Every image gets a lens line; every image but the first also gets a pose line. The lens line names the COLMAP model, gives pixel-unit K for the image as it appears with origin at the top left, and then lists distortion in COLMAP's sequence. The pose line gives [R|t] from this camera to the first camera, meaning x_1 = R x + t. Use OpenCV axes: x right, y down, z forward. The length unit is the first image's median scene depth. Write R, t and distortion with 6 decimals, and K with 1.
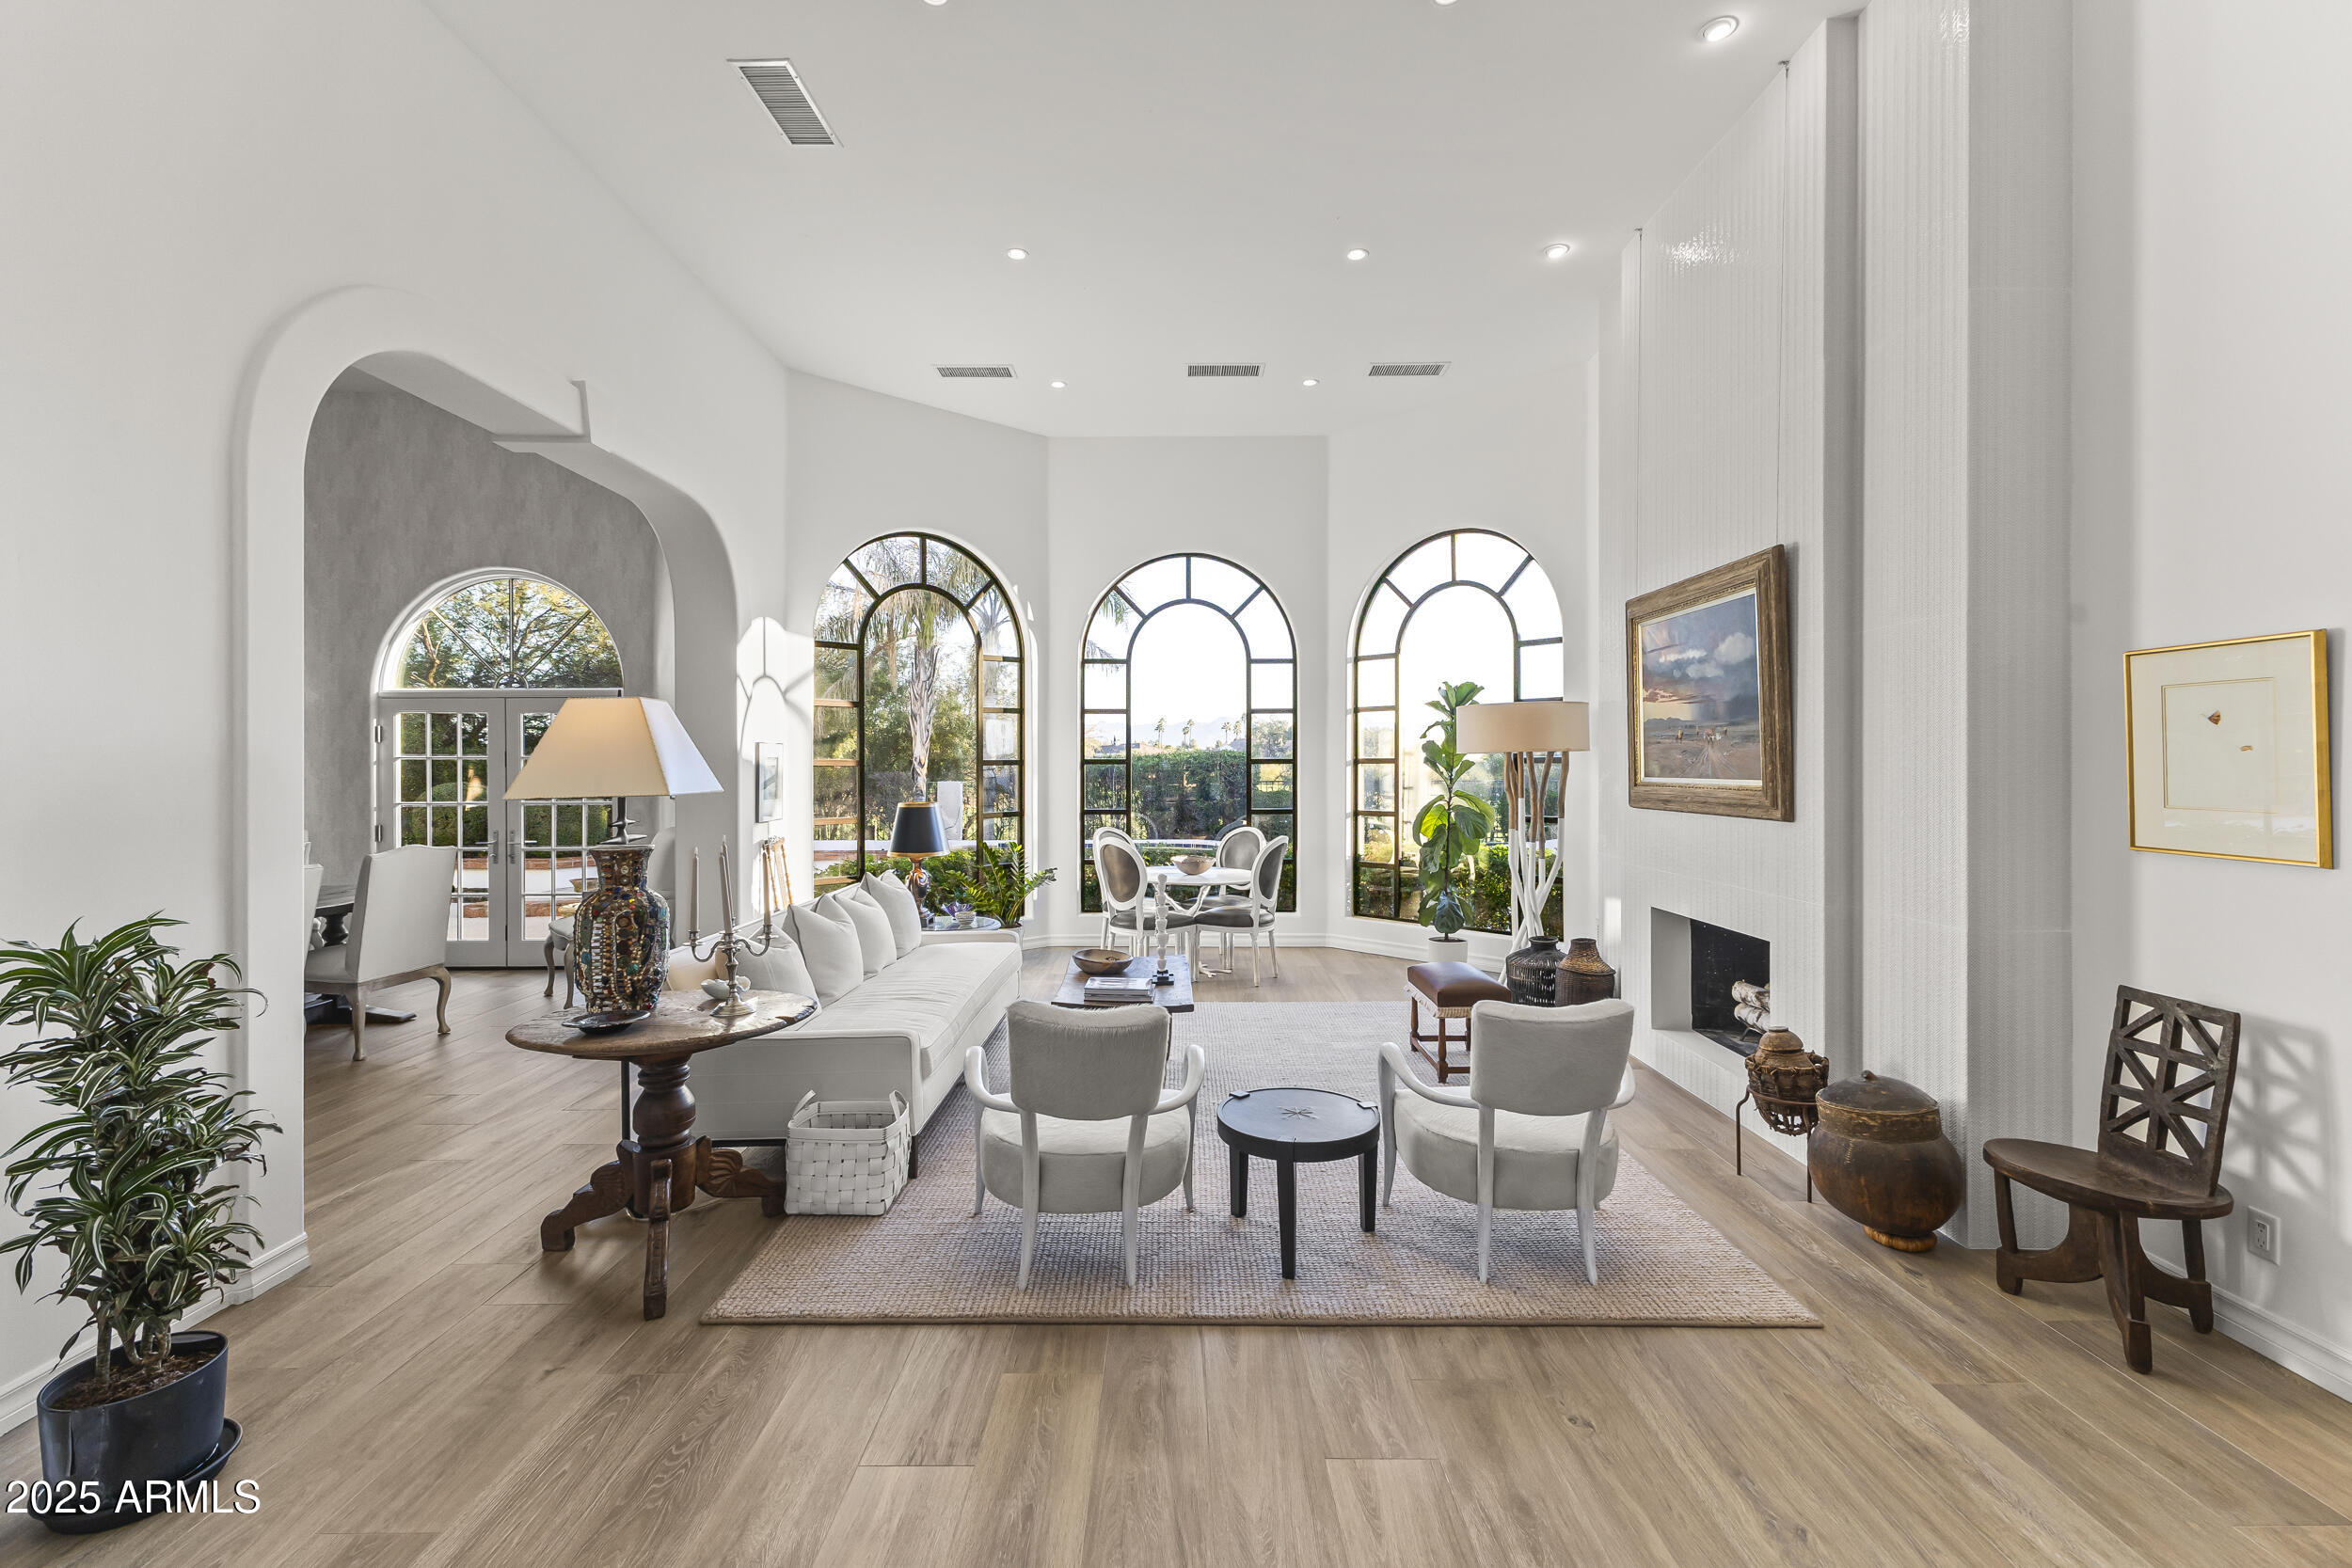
lens RADIAL K [[1014.0, 0, 1178.4], [0, 1014.0, 772.0], [0, 0, 1]] dist [0.008539, 0.000005]
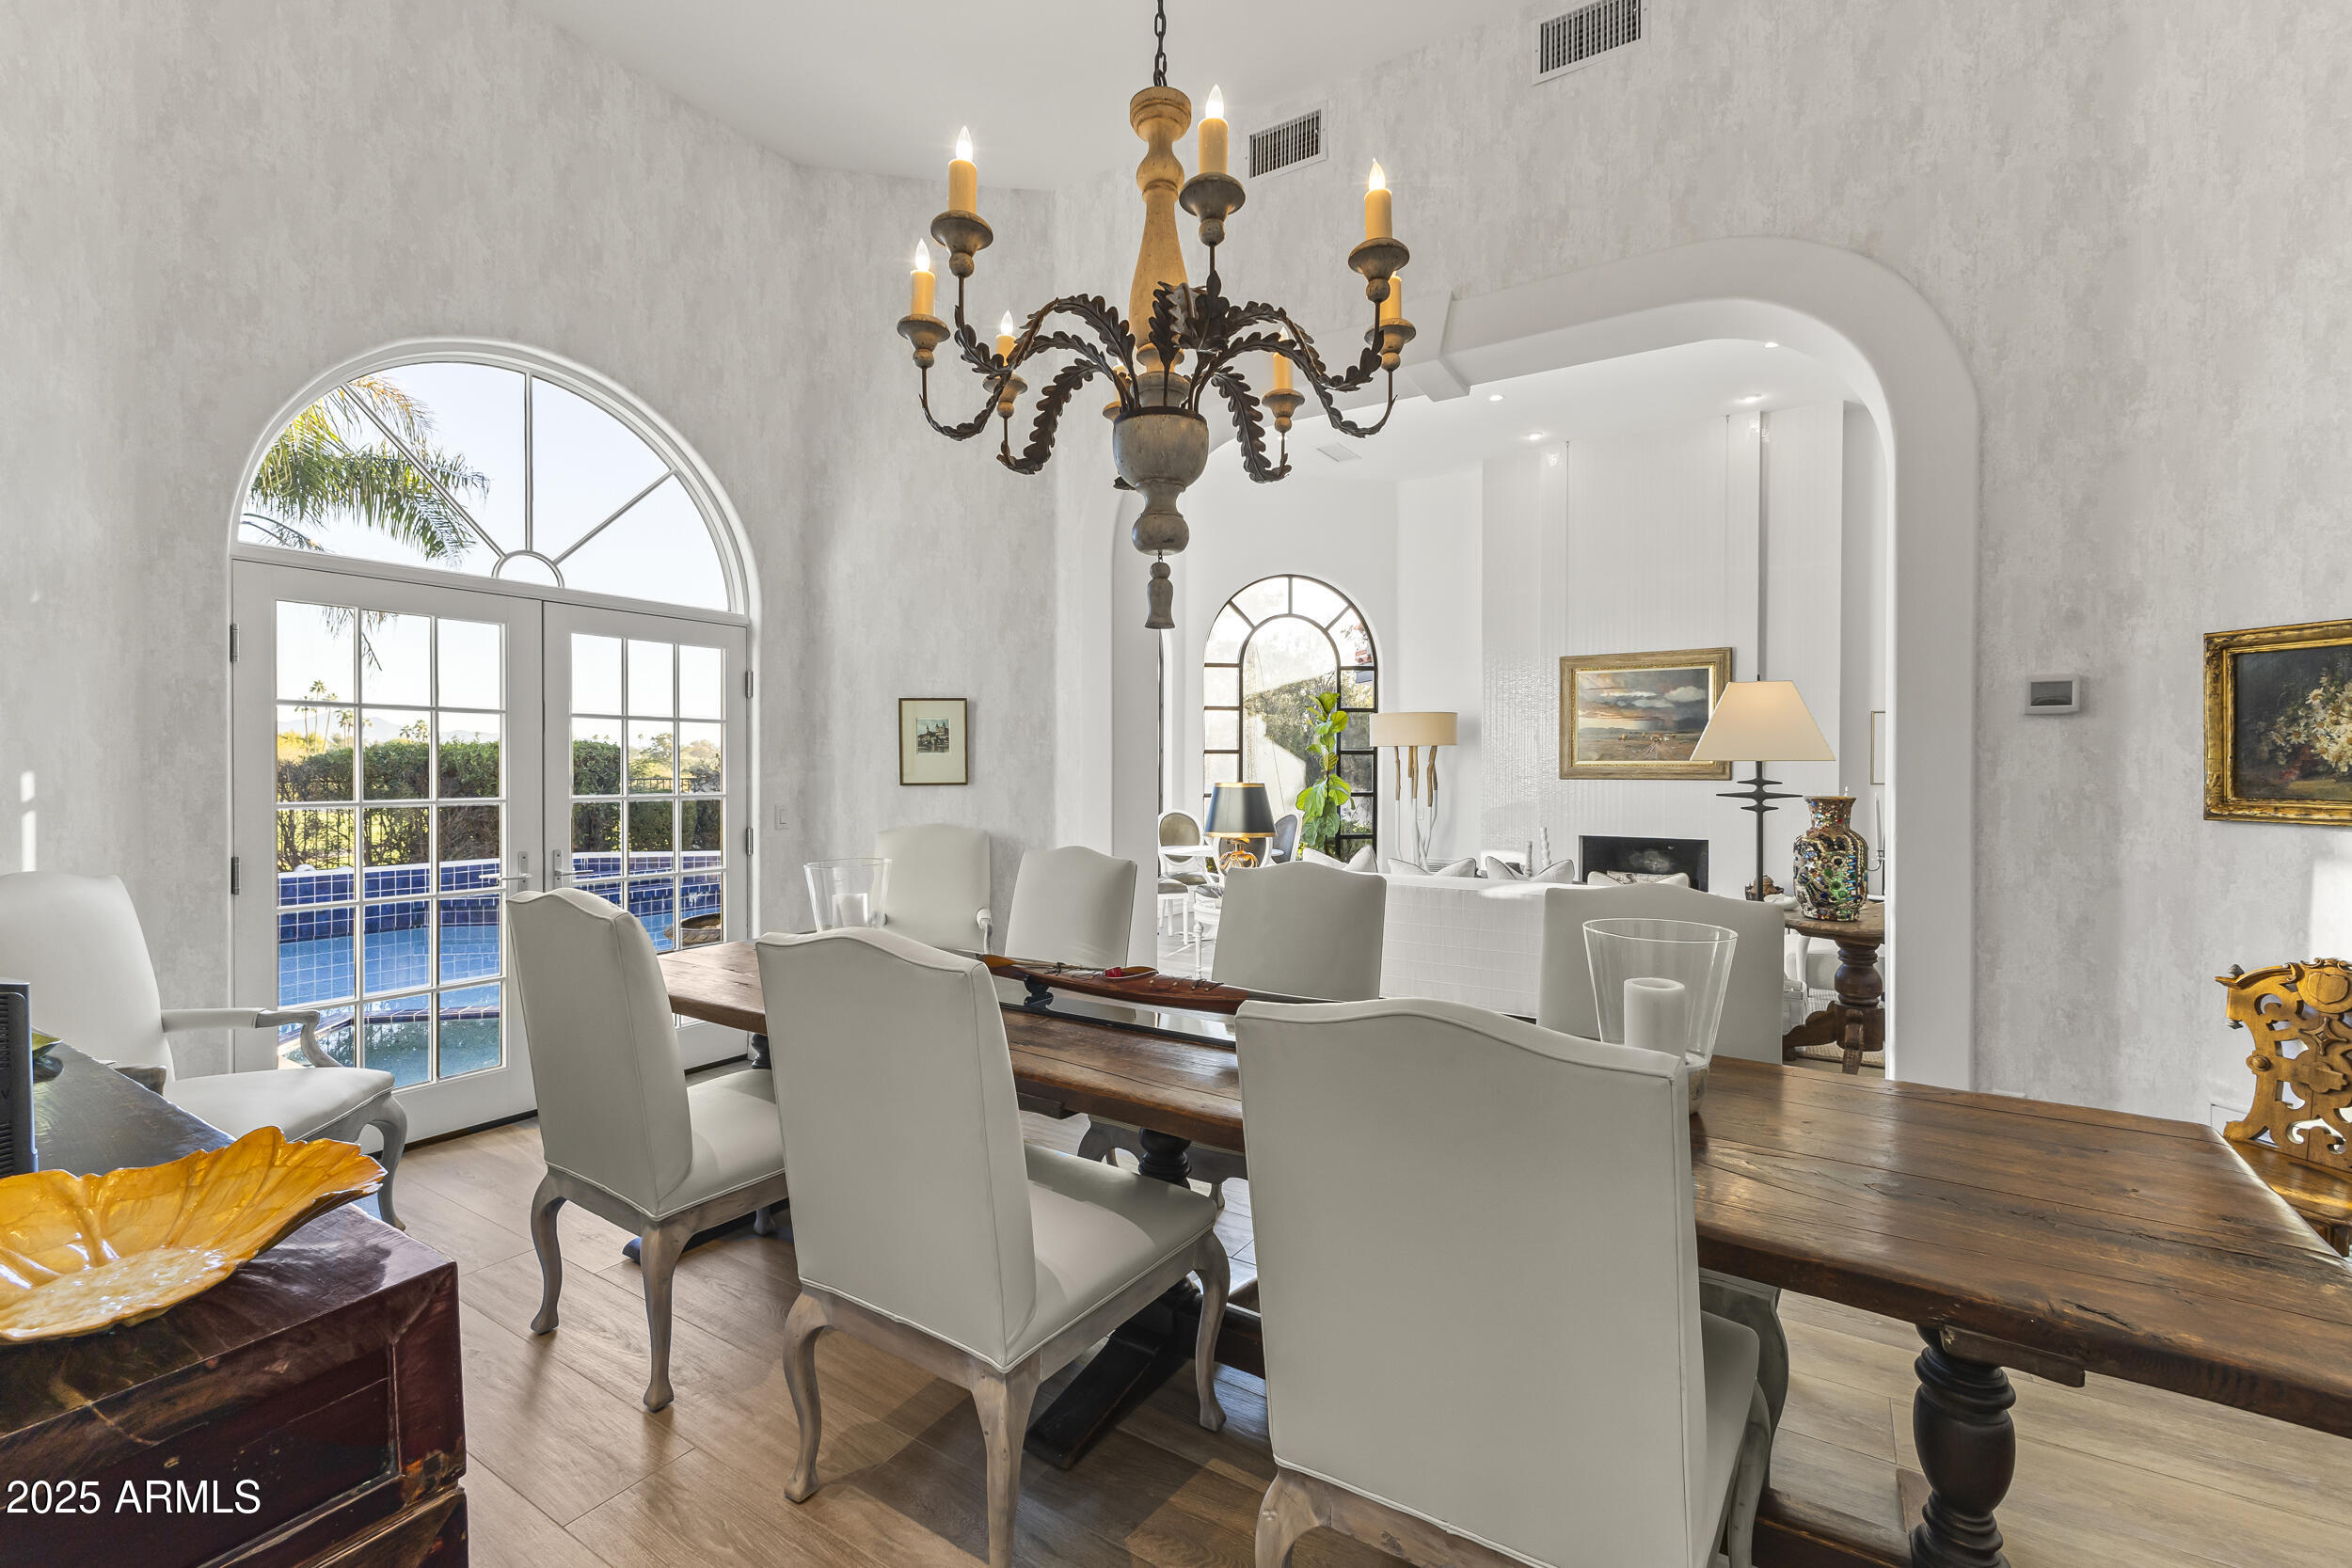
lens RADIAL K [[1019.3, 0, 1176.8], [0, 1019.3, 774.8], [0, 0, 1]] dist [0.010148, -0.003035]
pose [[0.537581, -0.000415, 0.843212, -1.493760], [0.002213, 0.999997, -0.000919, 0.030917], [-0.843209, 0.002359, 0.537580, 0.696306]]
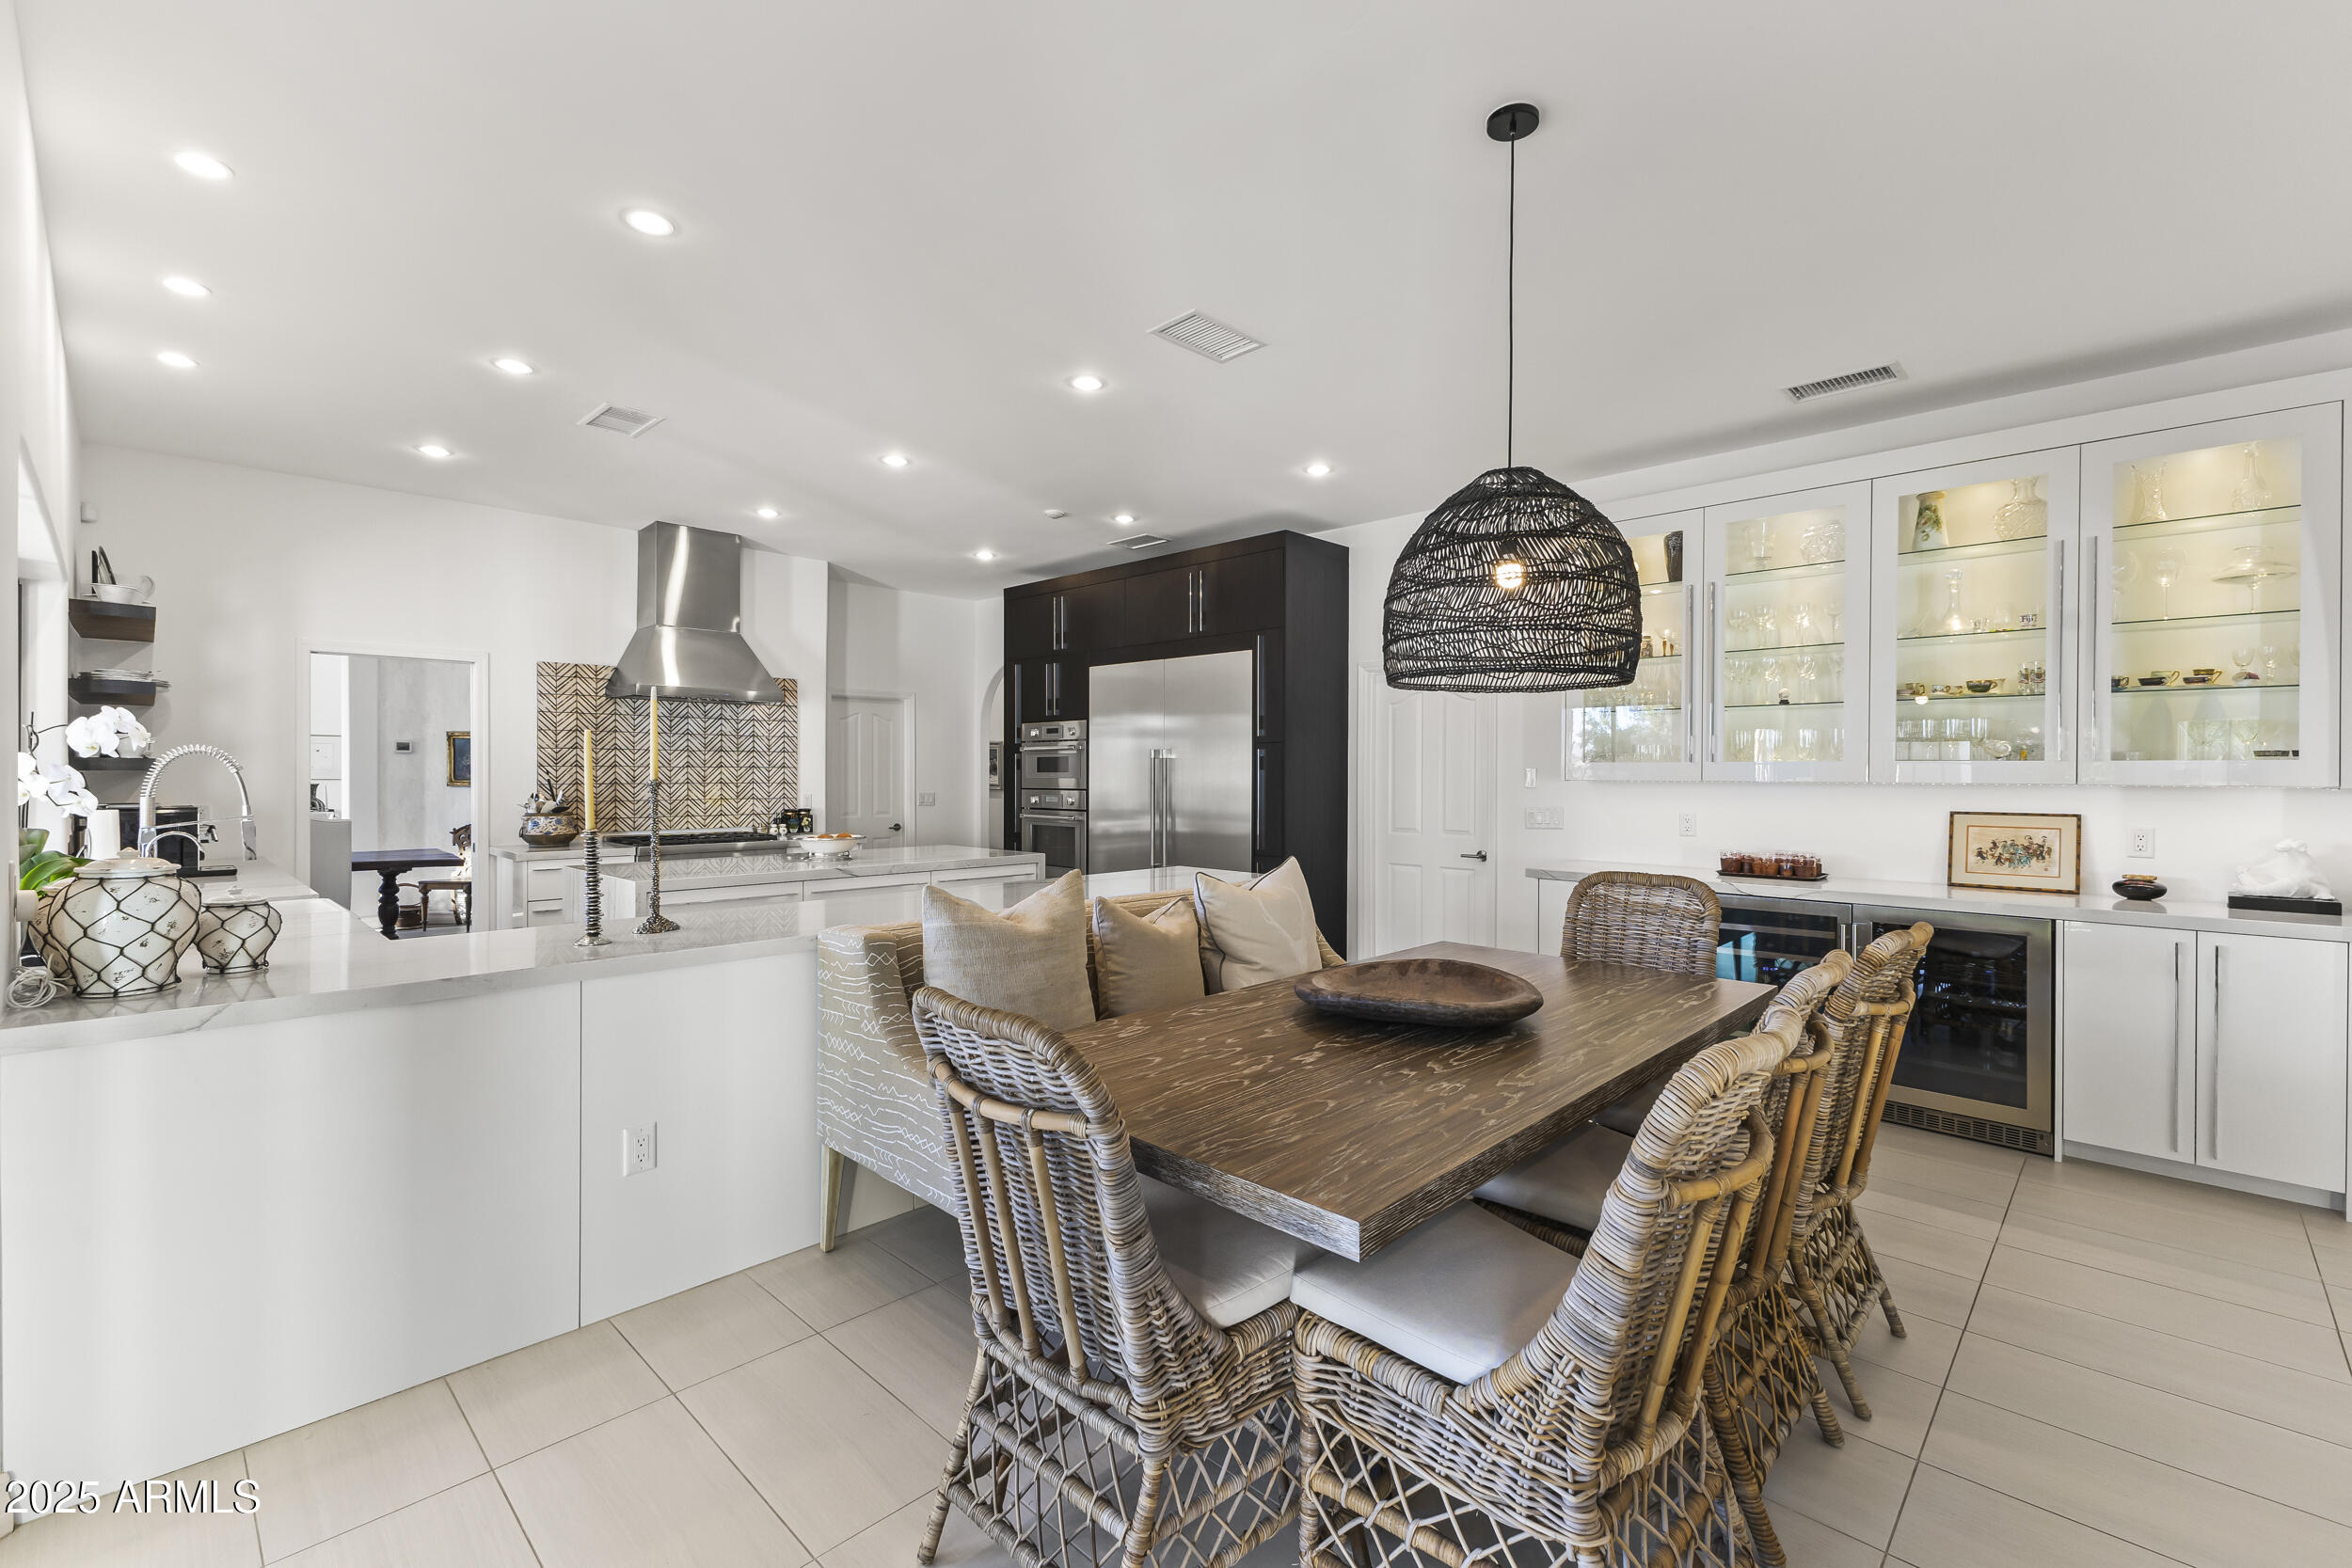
lens RADIAL K [[1019.3, 0, 1176.8], [0, 1019.3, 774.8], [0, 0, 1]] dist [0.010148, -0.003035]
pose [[-0.713592, -0.000419, 0.700561, -3.077208], [0.005599, 0.999964, 0.006302, 0.030806], [-0.700539, 0.008420, -0.713565, 0.939822]]
